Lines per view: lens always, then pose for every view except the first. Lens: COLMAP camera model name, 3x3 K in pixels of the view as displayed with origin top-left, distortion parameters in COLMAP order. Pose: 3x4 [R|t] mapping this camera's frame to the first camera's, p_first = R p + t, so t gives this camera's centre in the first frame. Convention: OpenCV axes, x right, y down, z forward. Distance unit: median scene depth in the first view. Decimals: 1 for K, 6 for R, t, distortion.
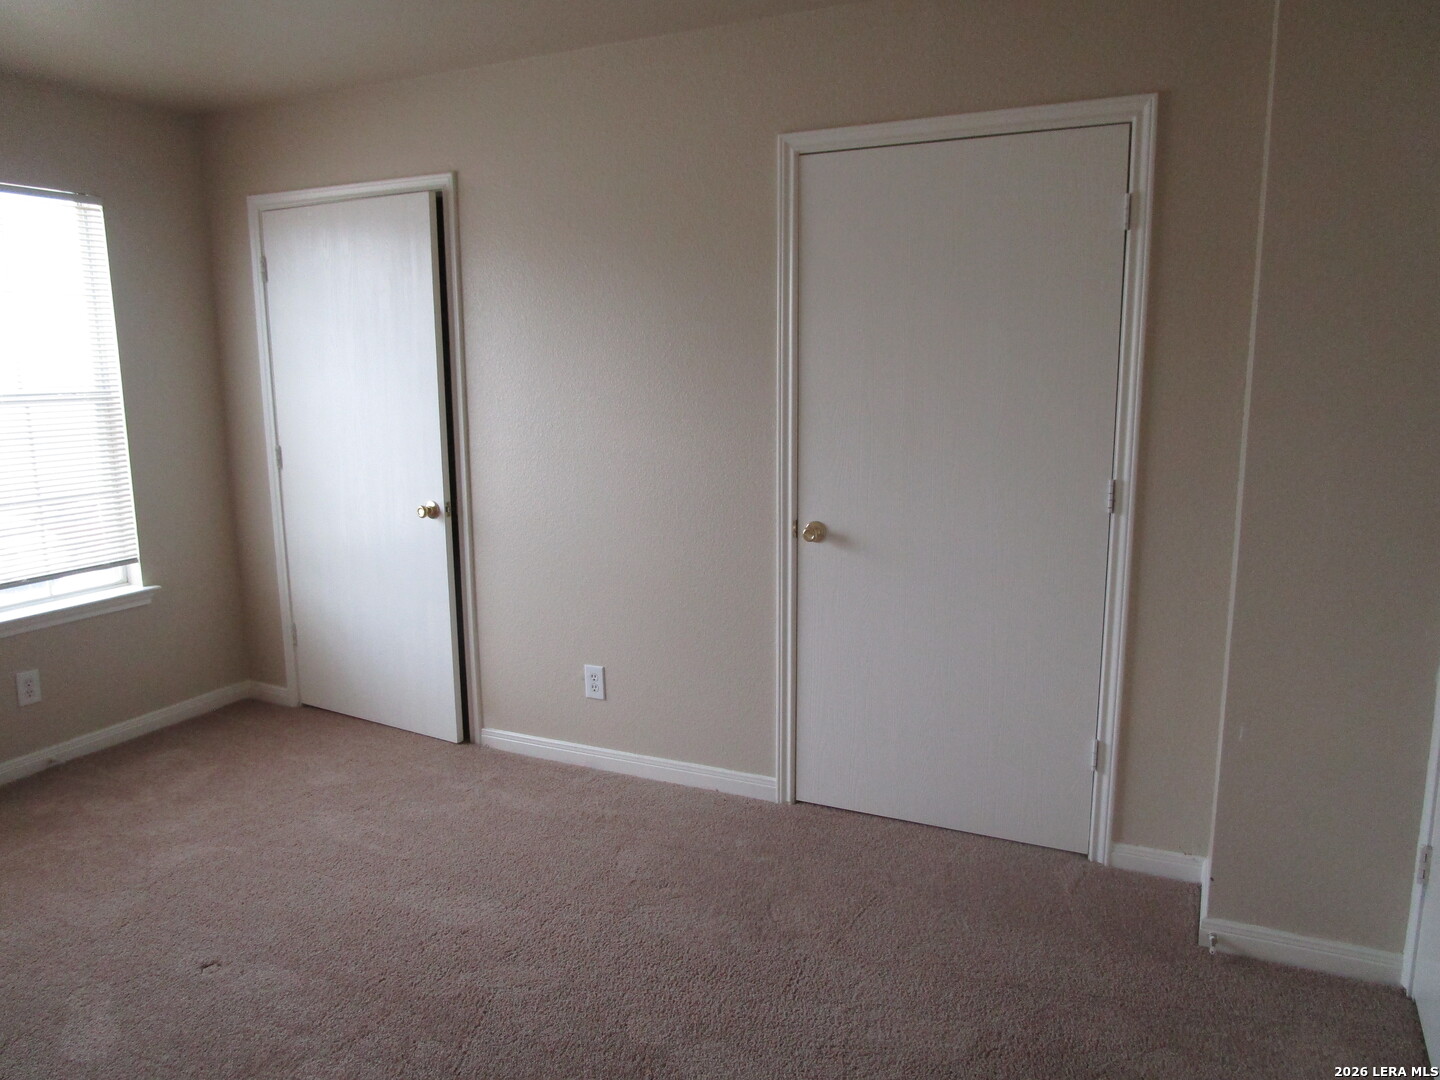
lens RADIAL K [[1024.6, 0, 718.4], [0, 1024.6, 537.4], [0, 0, 1]] dist [-0.023552, -0.005353]
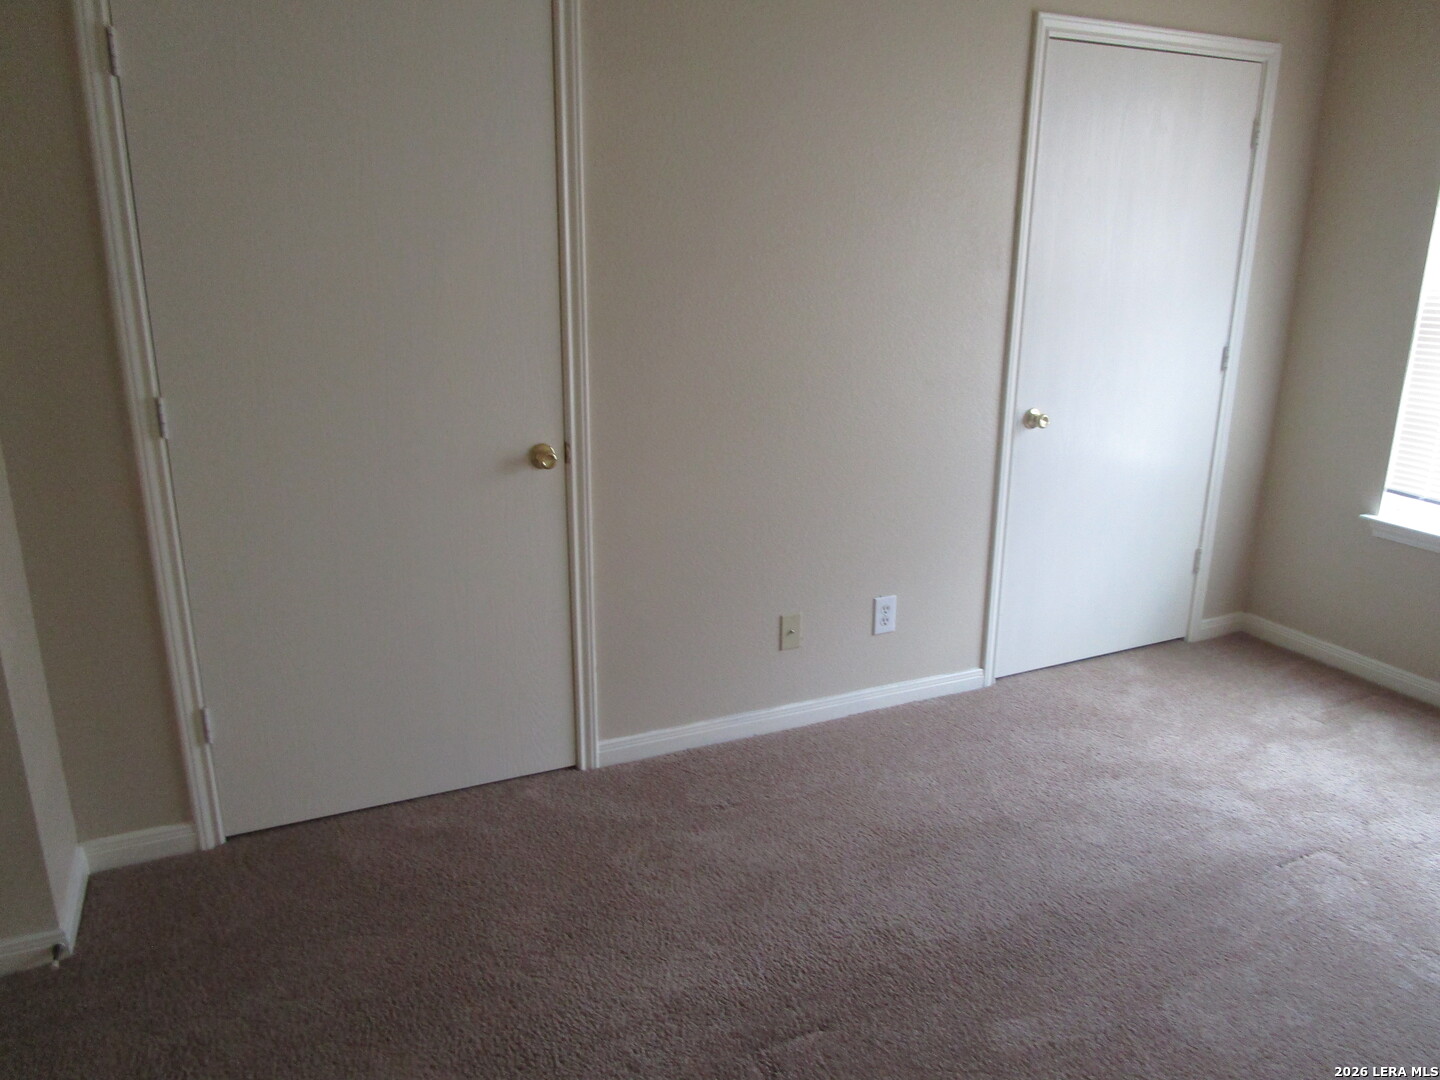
lens RADIAL K [[1024.6, 0, 718.4], [0, 1024.6, 537.4], [0, 0, 1]] dist [-0.023552, -0.005353]
pose [[-0.622765, 0.220067, -0.750823, 0.500607], [-0.140102, 0.912753, 0.383735, -0.213107], [0.769763, 0.344168, -0.537599, 1.229411]]
